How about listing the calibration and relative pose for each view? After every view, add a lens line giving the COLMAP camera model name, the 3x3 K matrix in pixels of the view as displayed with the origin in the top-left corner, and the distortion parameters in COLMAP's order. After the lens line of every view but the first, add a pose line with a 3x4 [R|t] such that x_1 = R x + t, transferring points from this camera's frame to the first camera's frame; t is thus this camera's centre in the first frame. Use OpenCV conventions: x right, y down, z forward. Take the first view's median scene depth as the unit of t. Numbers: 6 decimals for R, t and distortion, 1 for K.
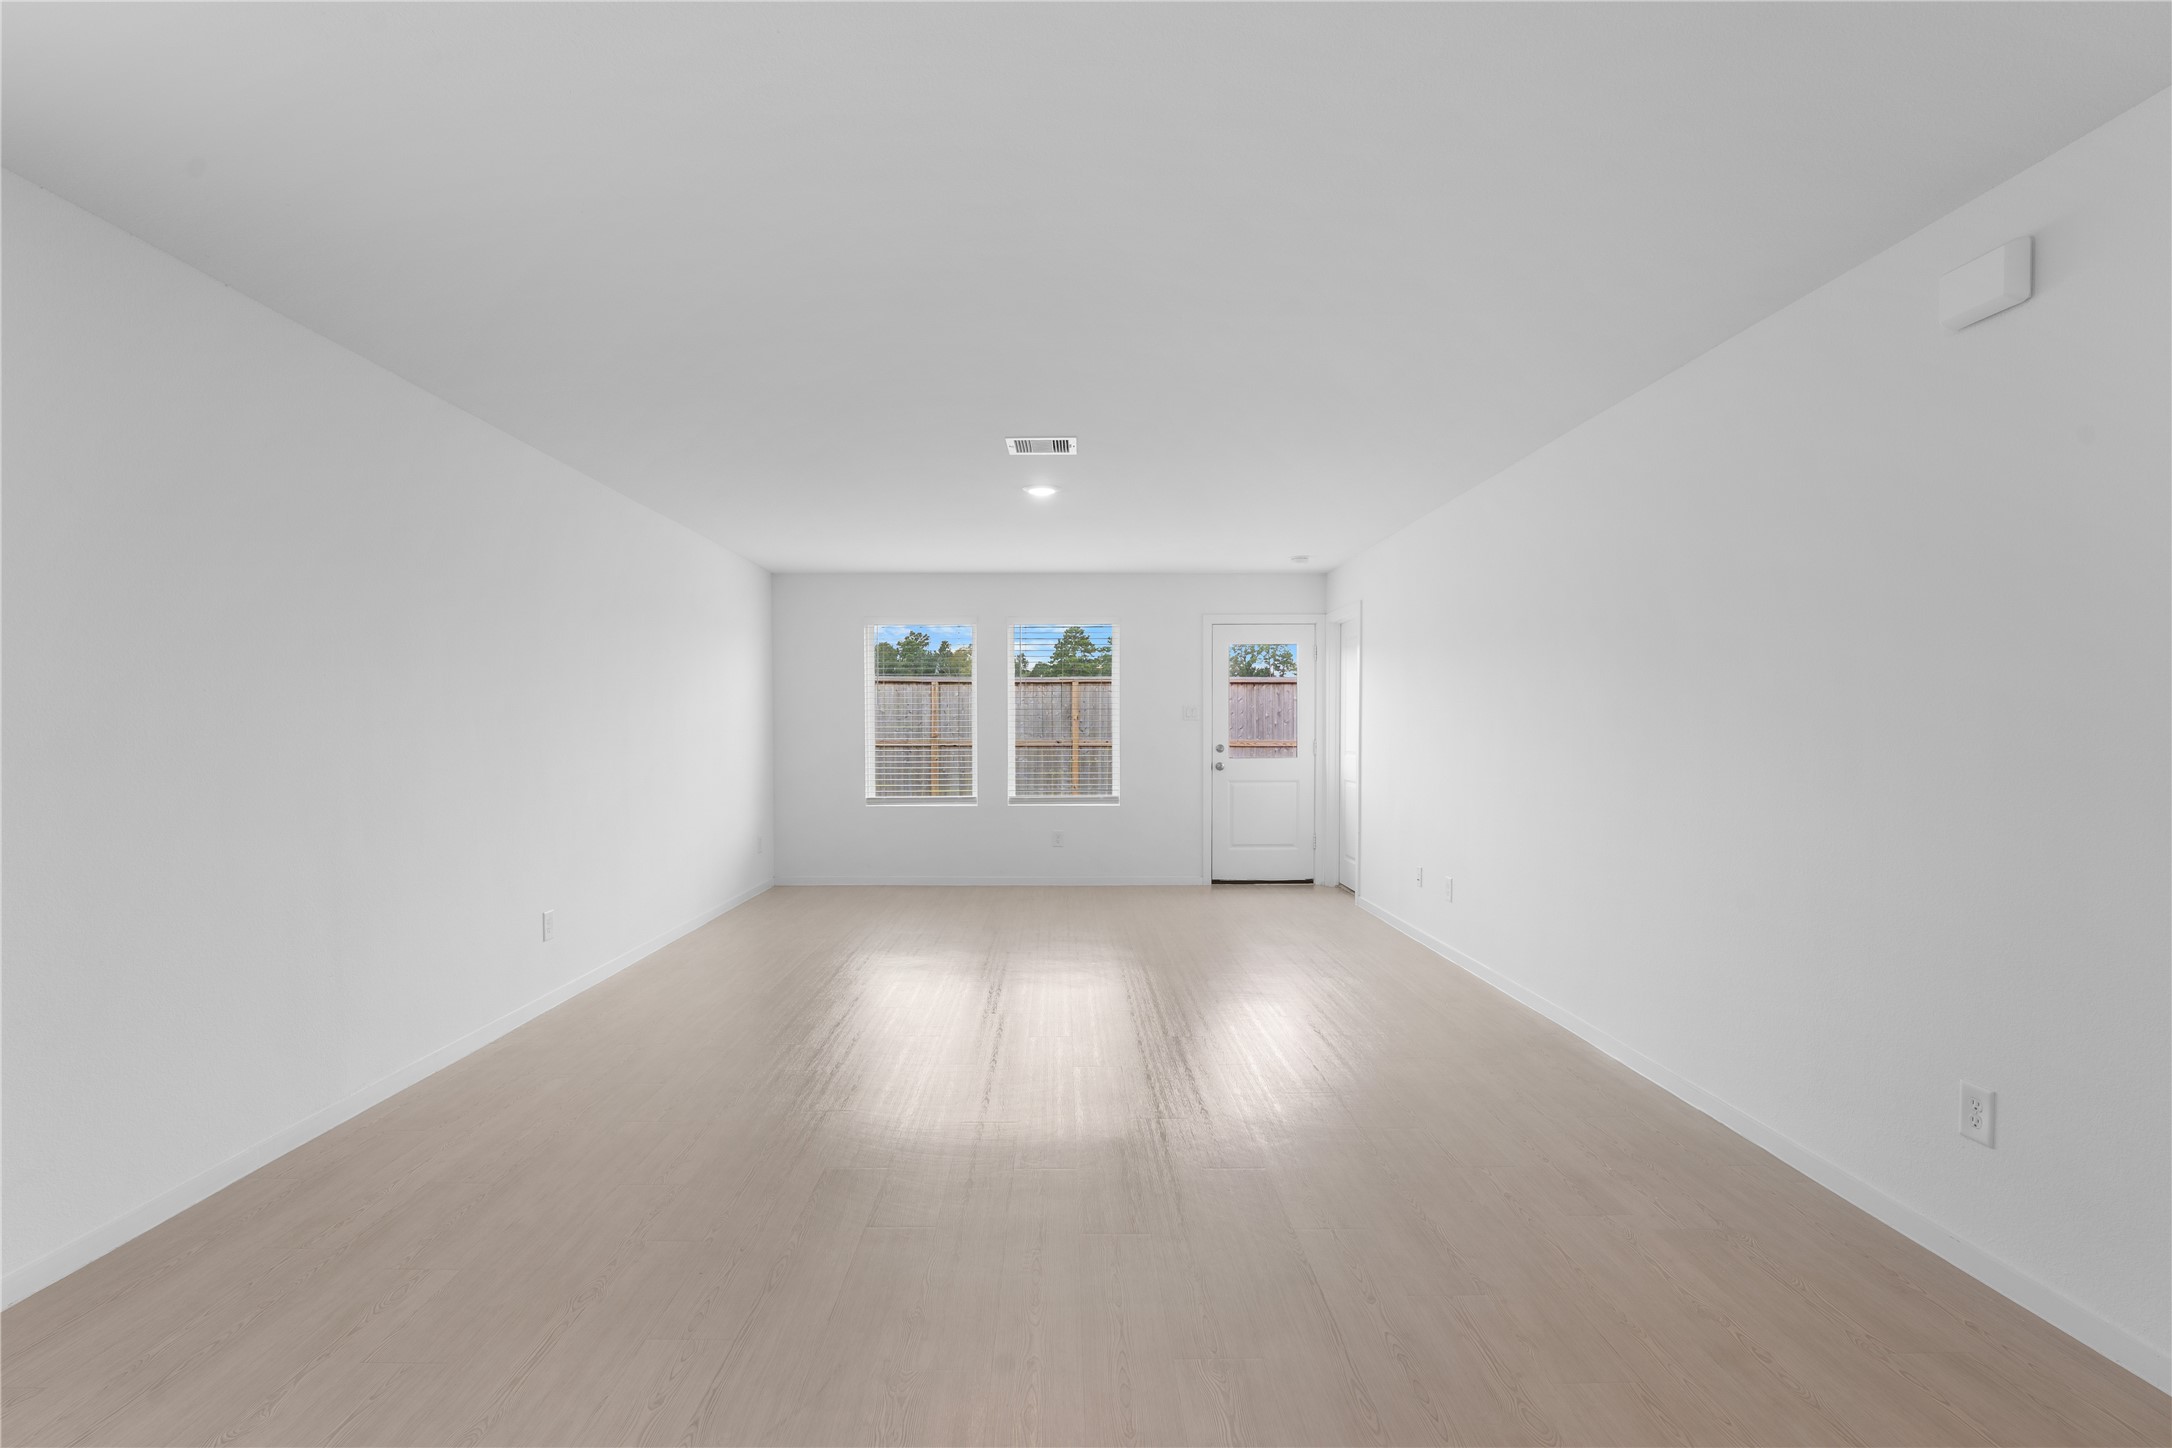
lens RADIAL K [[1007.9, 0, 1066.9], [0, 1007.9, 764.2], [0, 0, 1]] dist [-0.039741, -0.000221]
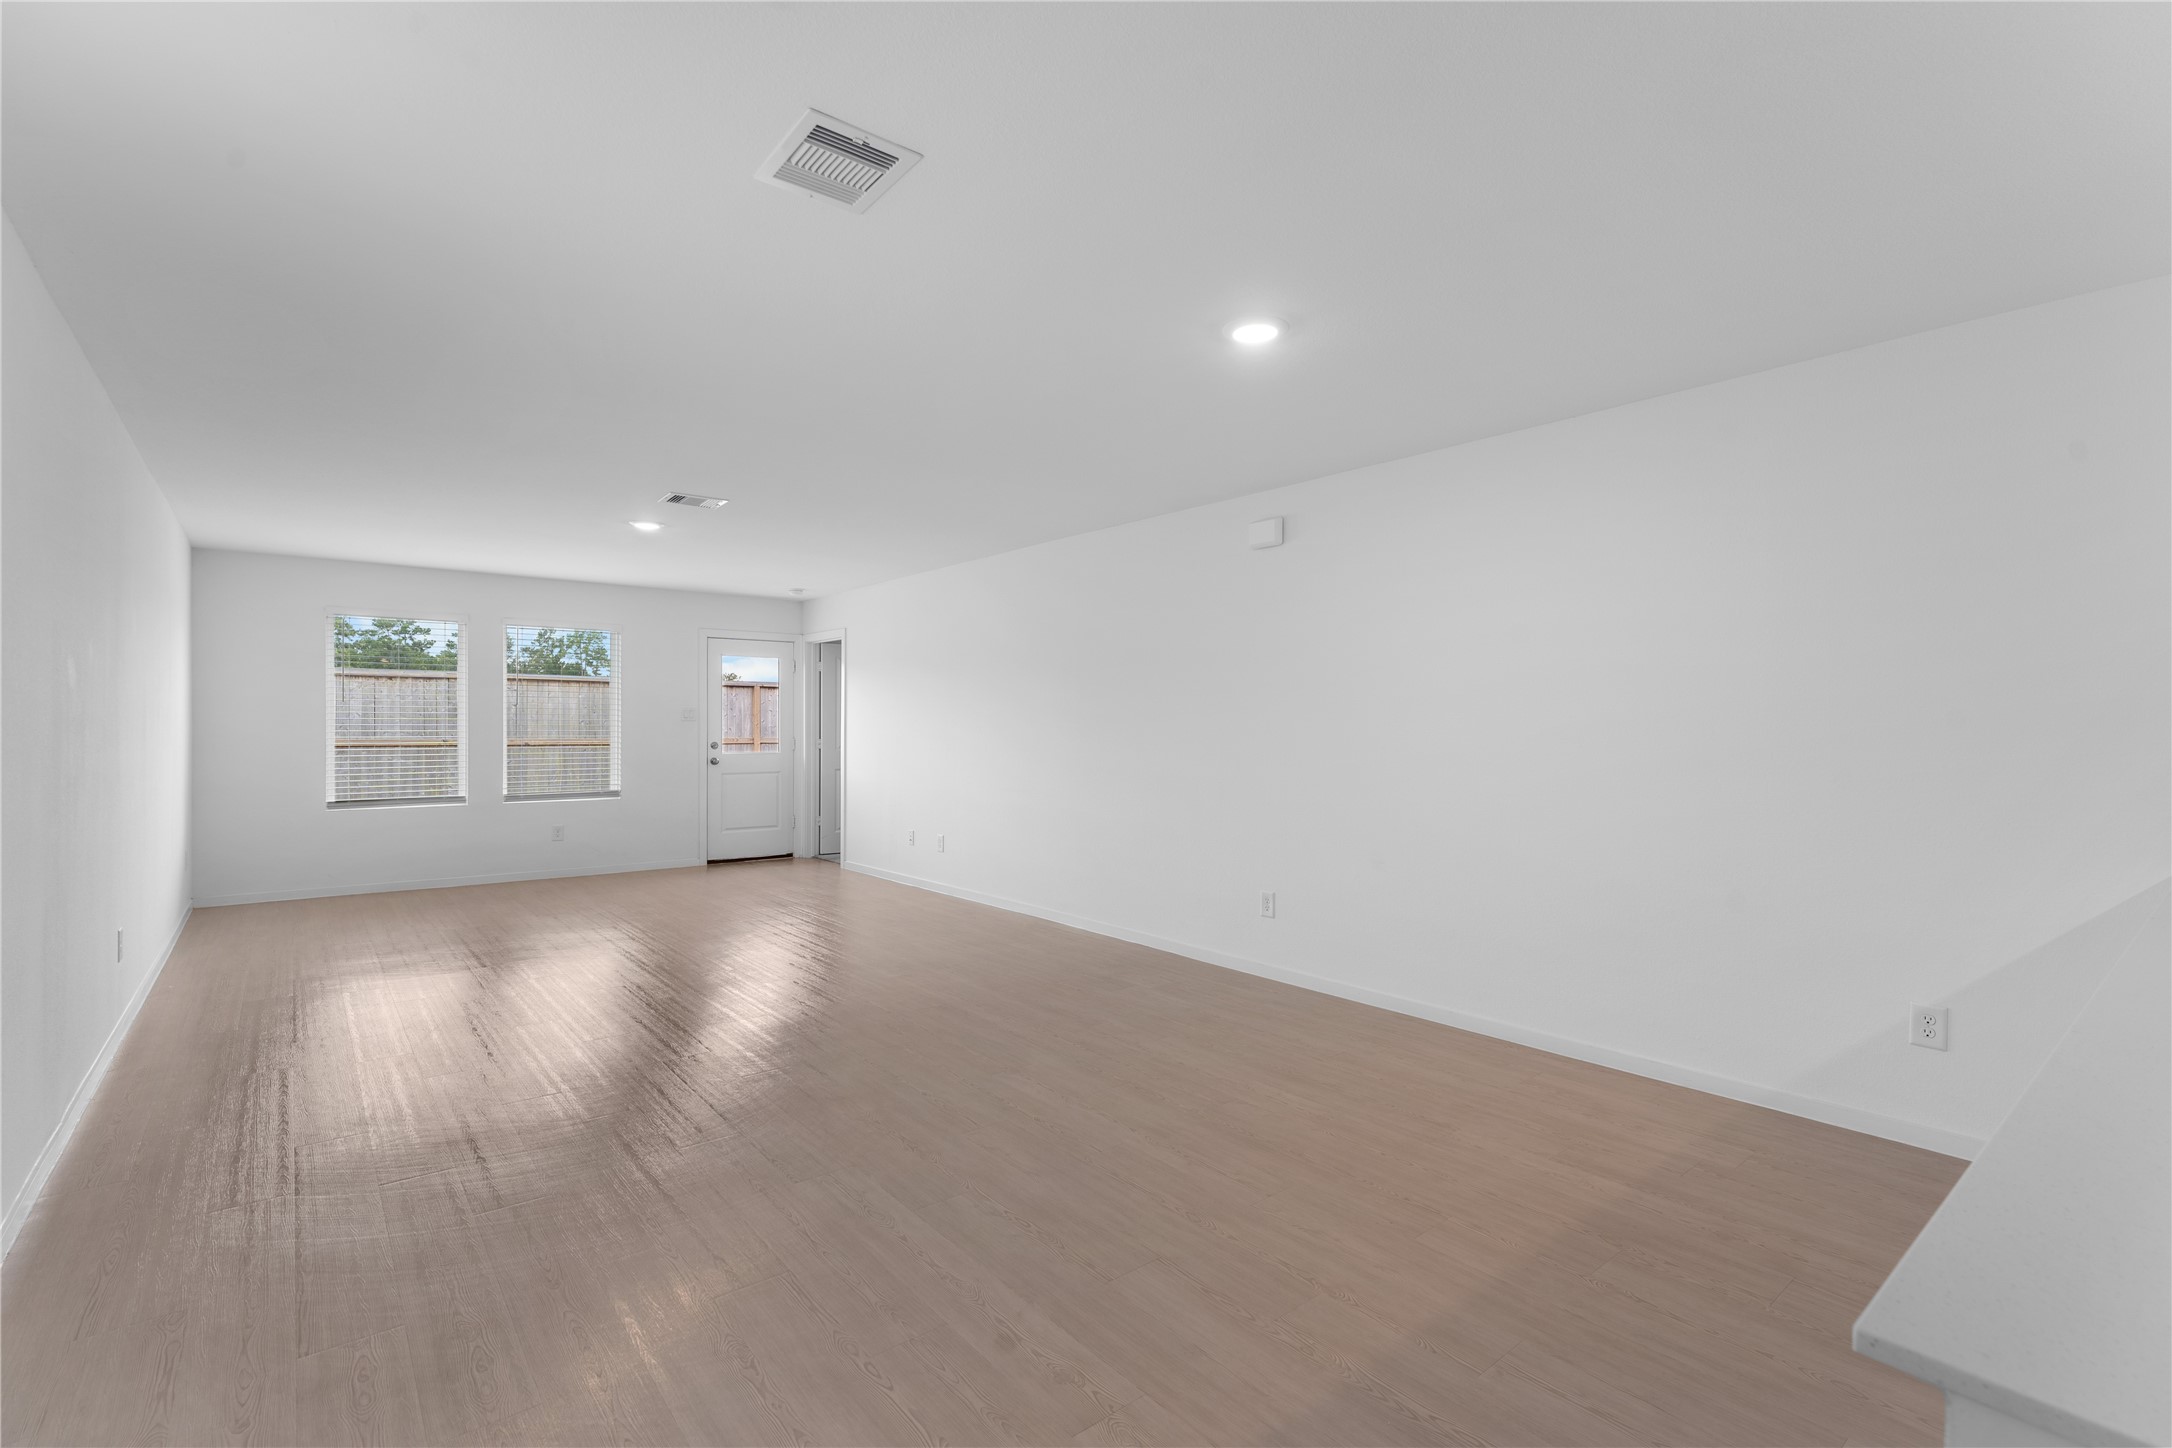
lens RADIAL K [[980.7, 0, 1086.0], [0, 980.7, 724.0], [0, 0, 1]] dist [0.002276, -0.000403]
pose [[0.781396, 0.008166, 0.623983, -0.215368], [0.017257, 0.999249, -0.034688, 0.006112], [-0.623797, 0.037873, 0.780668, -0.138366]]
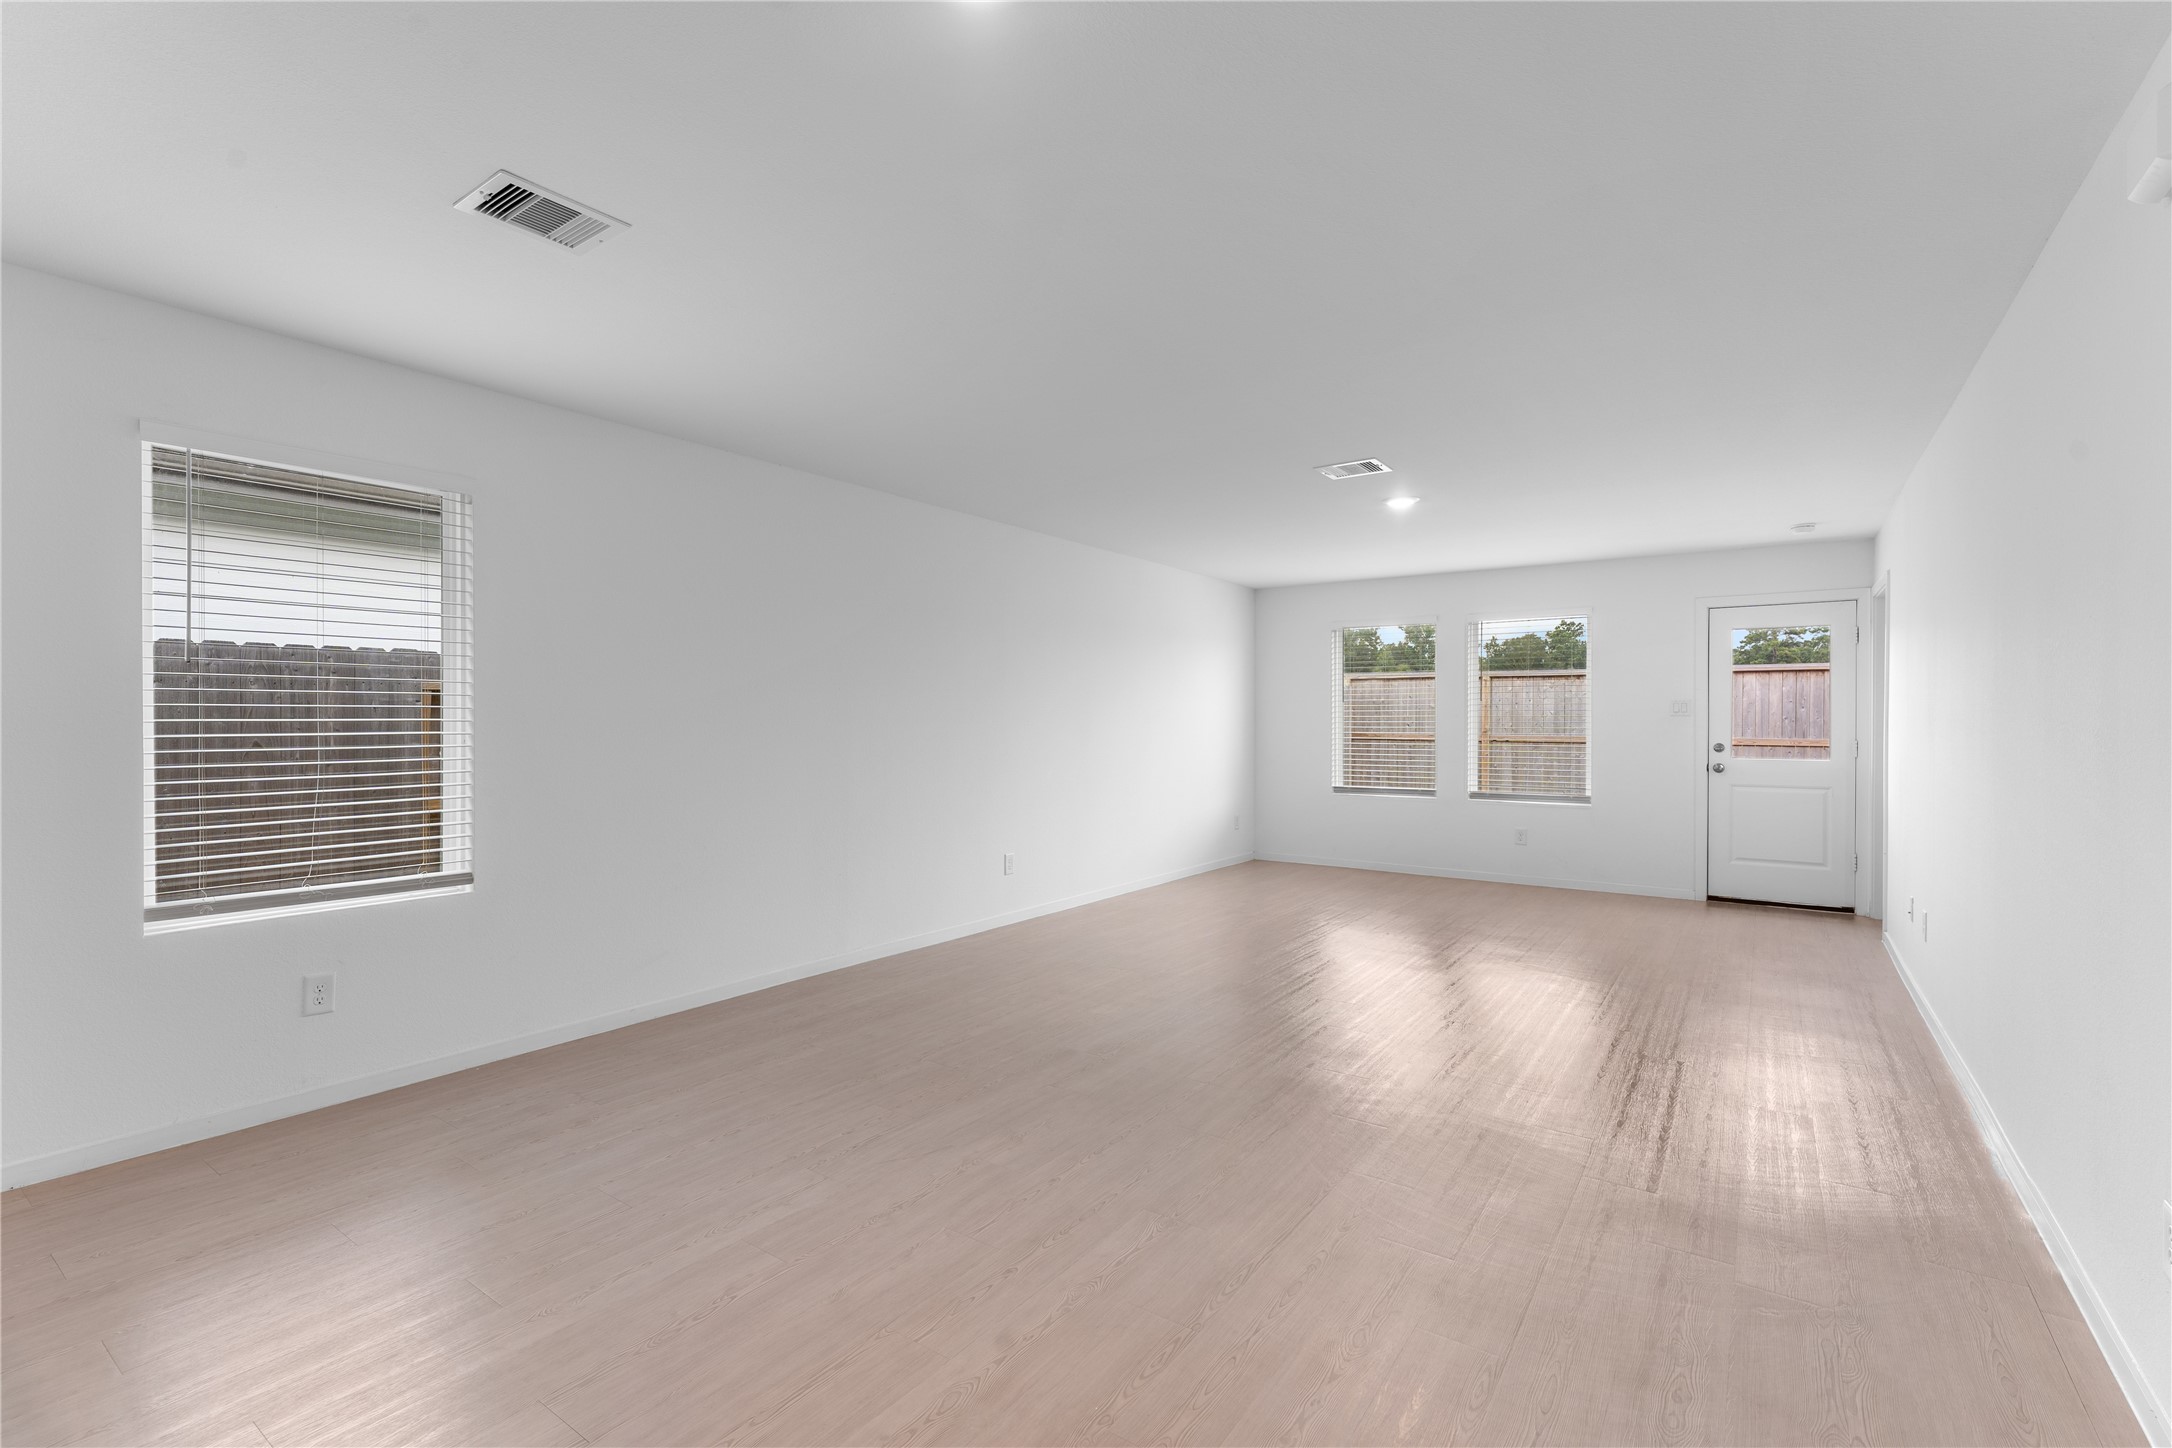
lens RADIAL K [[976.7, 0, 1071.8], [0, 976.7, 725.7], [0, 0, 1]] dist [-0.000706, 0.000215]
pose [[0.811494, 0.006574, -0.584324, 0.191874], [-0.025899, 0.999359, -0.024724, 0.001027], [0.583787, 0.035197, 0.811144, -0.027415]]
